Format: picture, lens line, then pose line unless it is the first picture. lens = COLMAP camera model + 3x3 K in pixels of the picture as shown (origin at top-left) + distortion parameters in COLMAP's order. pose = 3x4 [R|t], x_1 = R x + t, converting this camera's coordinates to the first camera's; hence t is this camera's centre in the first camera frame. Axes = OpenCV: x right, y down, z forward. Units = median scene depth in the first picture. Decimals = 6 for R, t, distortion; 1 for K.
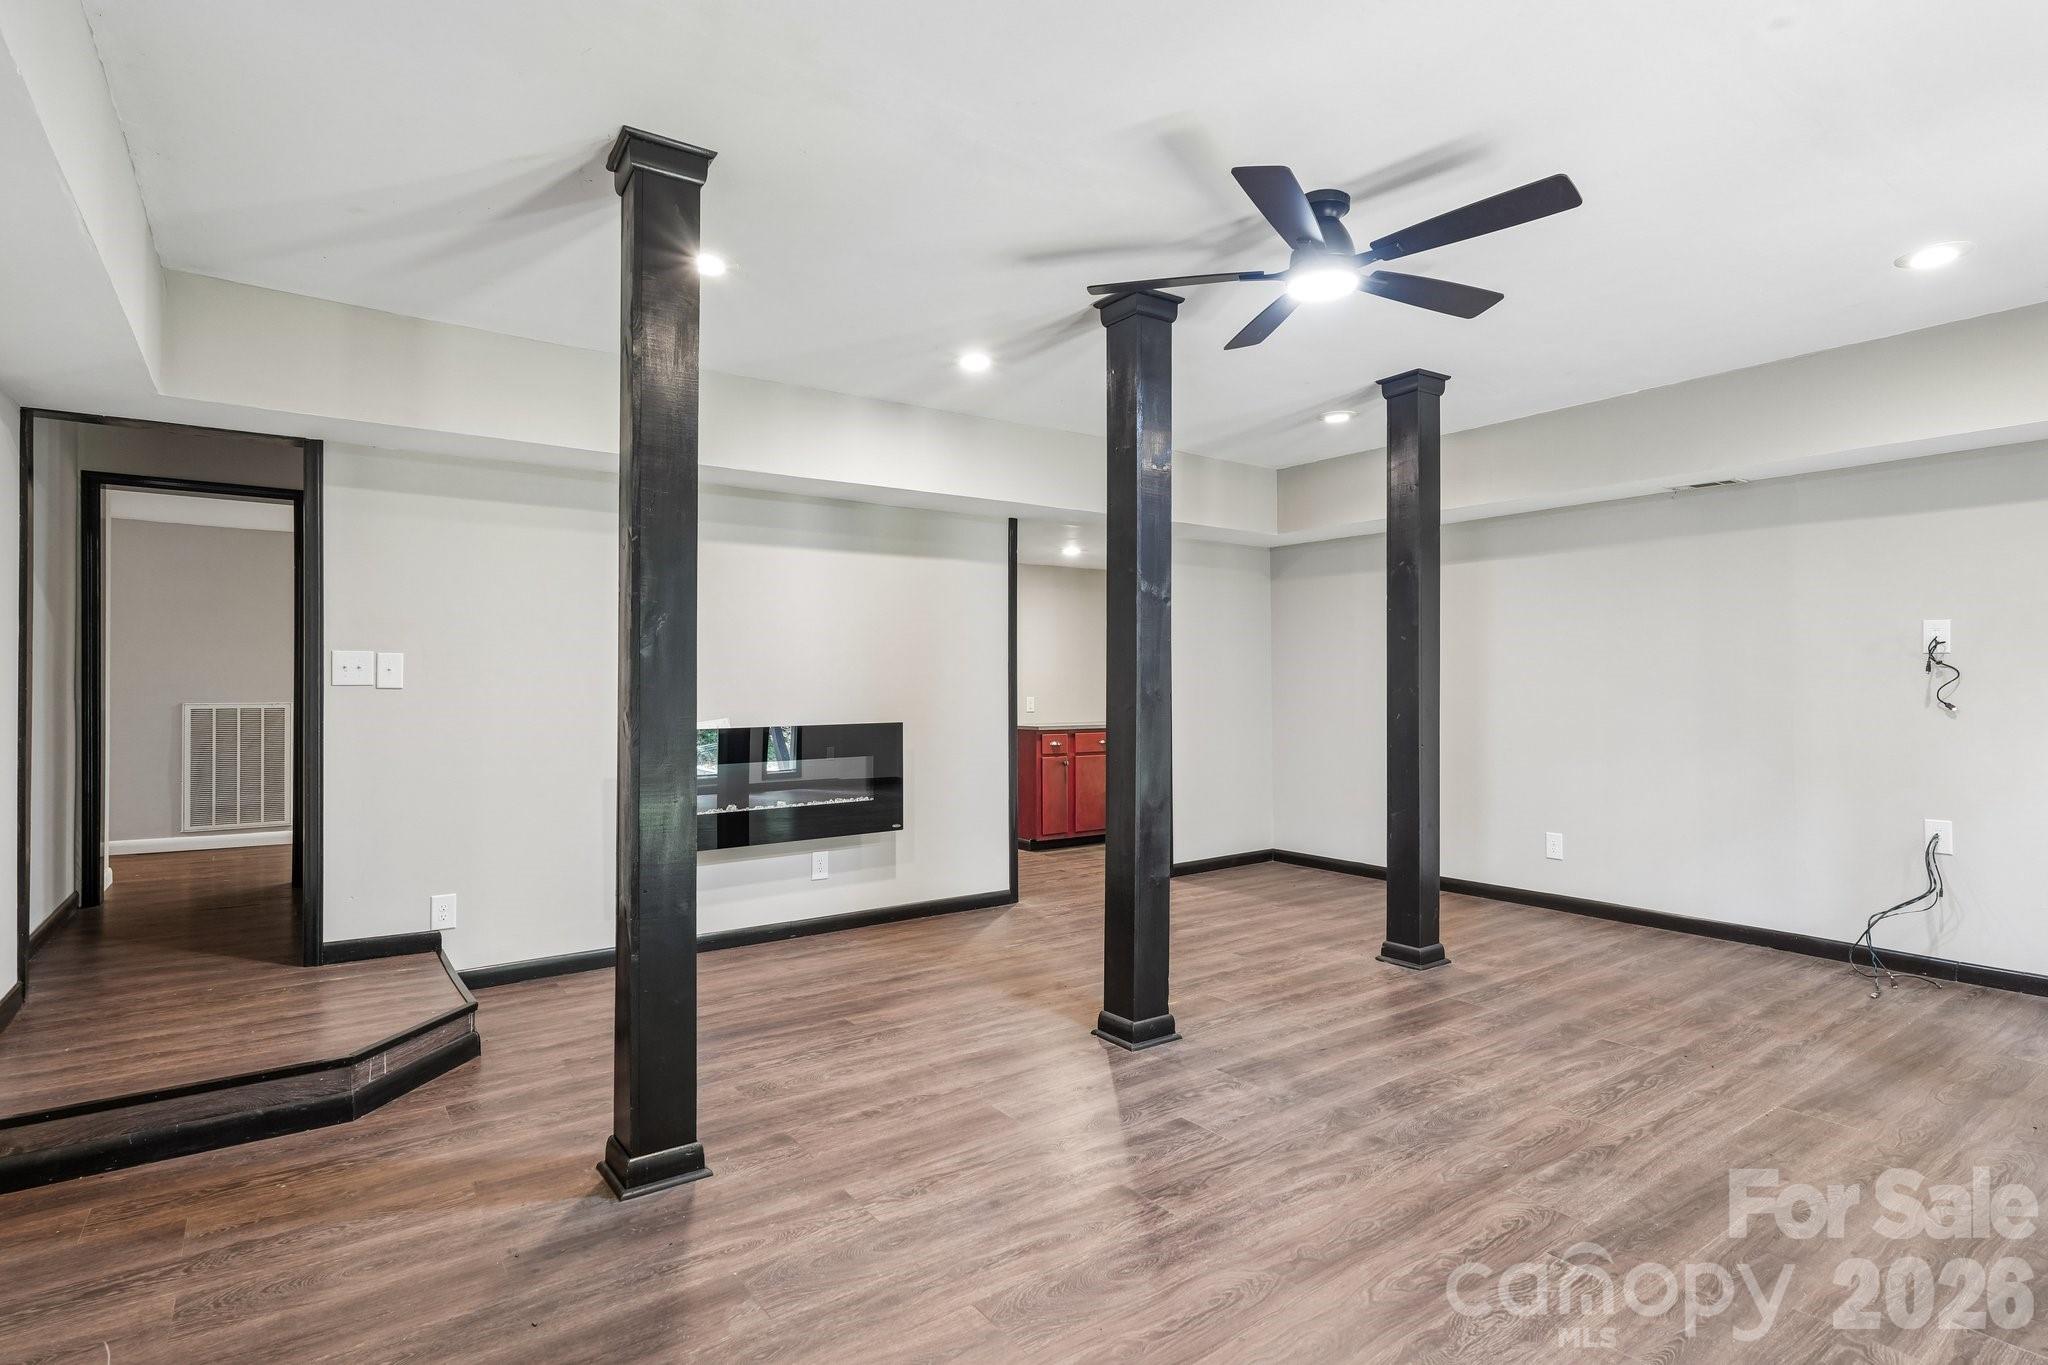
lens RADIAL K [[1036.5, 0, 1007.0], [0, 1036.5, 680.9], [0, 0, 1]] dist [0.002528, -0.000340]
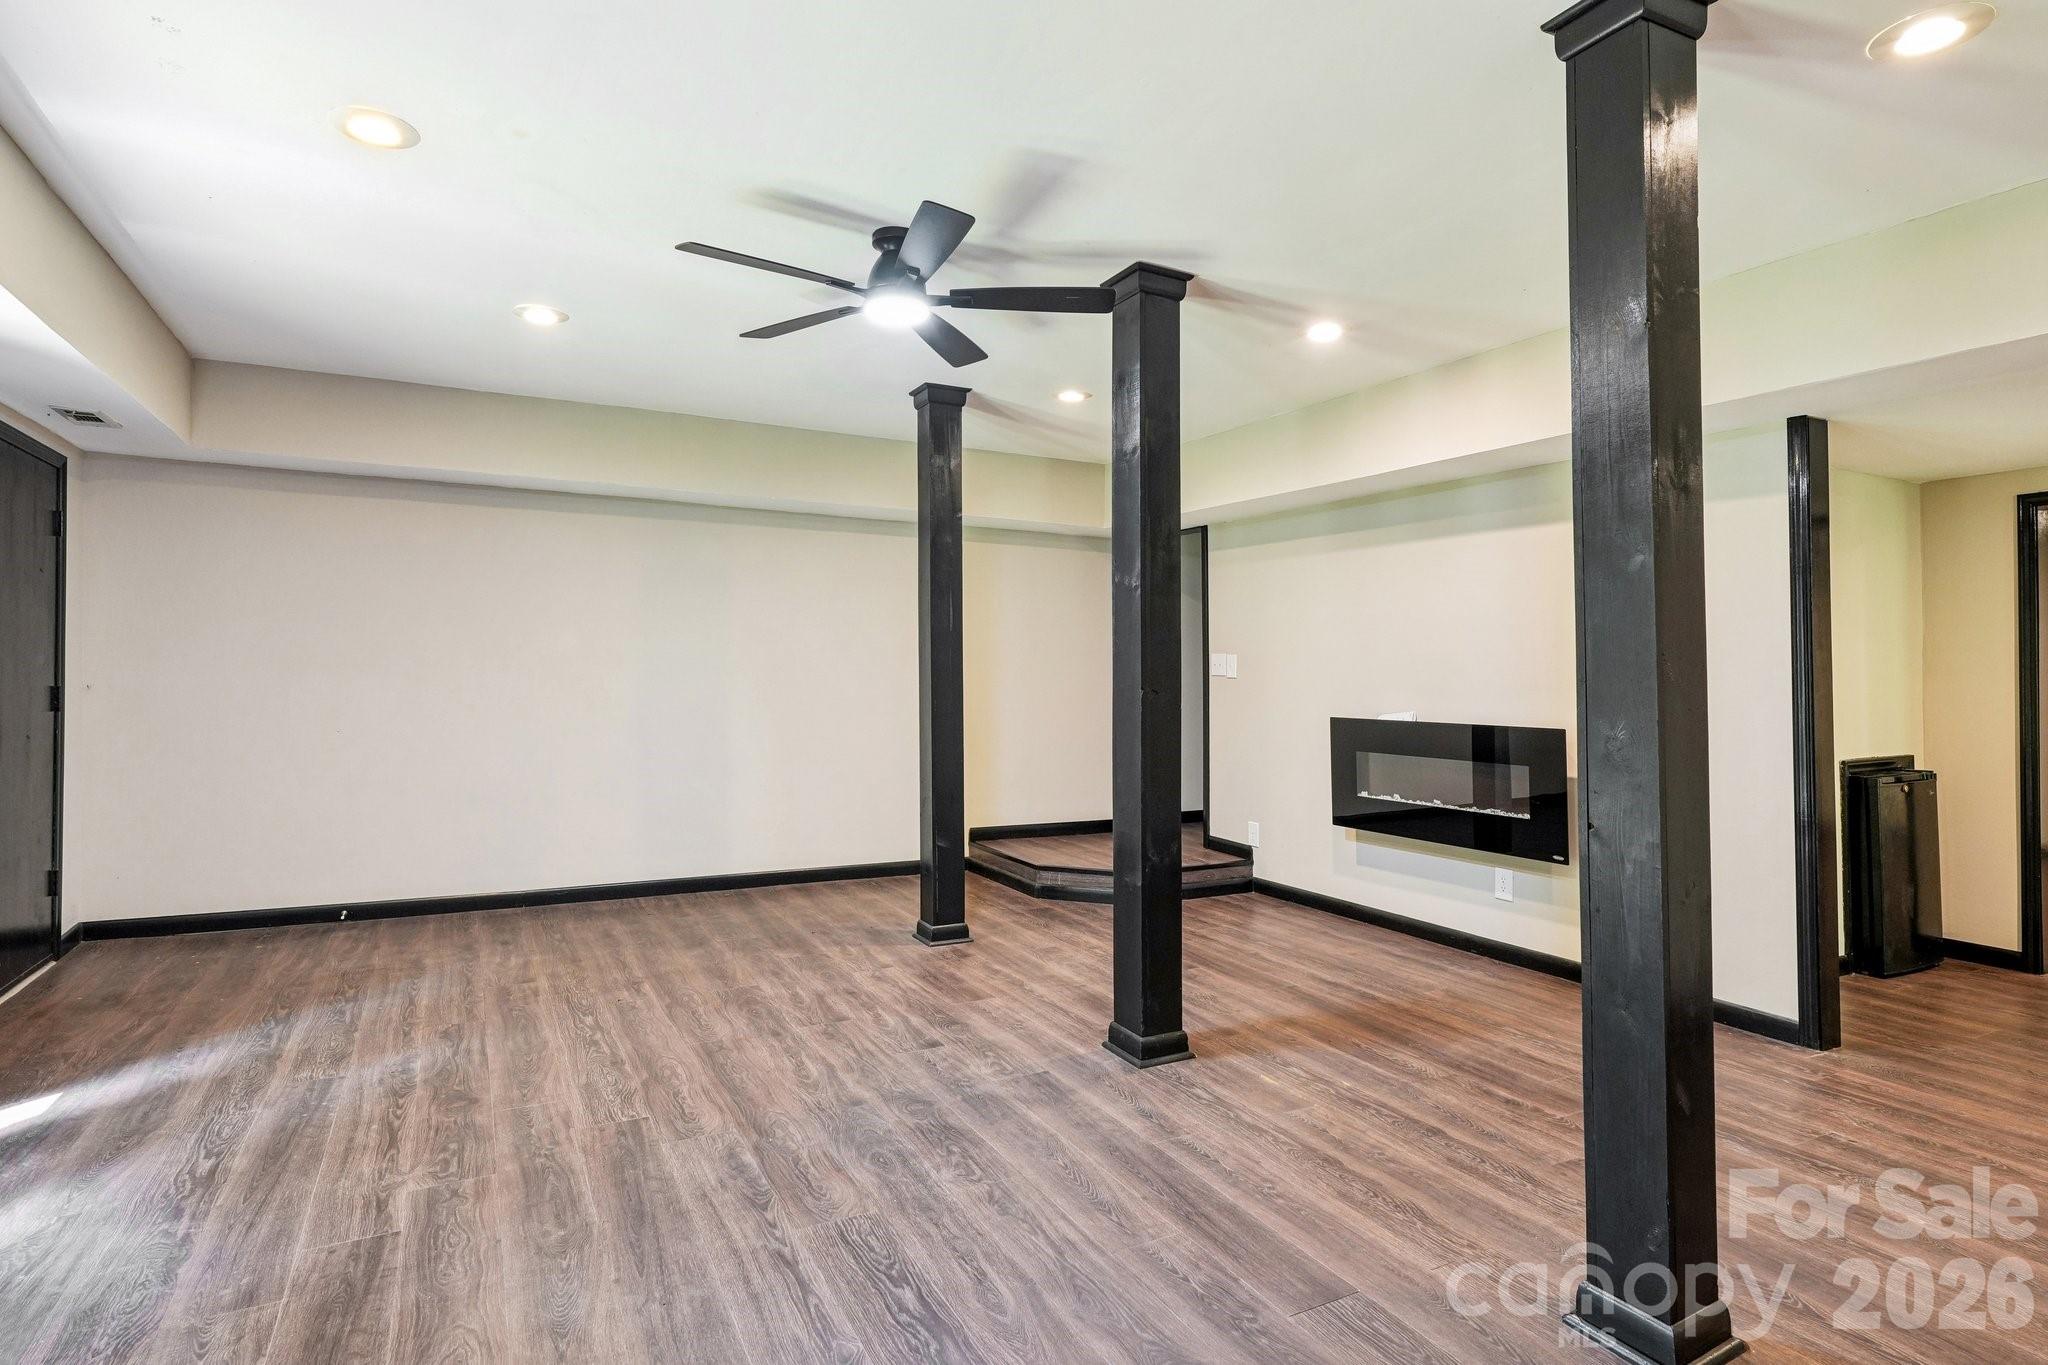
lens RADIAL K [[1036.5, 0, 1011.5], [0, 1036.5, 668.7], [0, 0, 1]] dist [0.002528, -0.000340]
pose [[-0.134649, -0.002047, -0.990891, 1.245875], [-0.004616, 0.999988, -0.001439, -0.004718], [0.990883, 0.004380, -0.134657, 1.159272]]
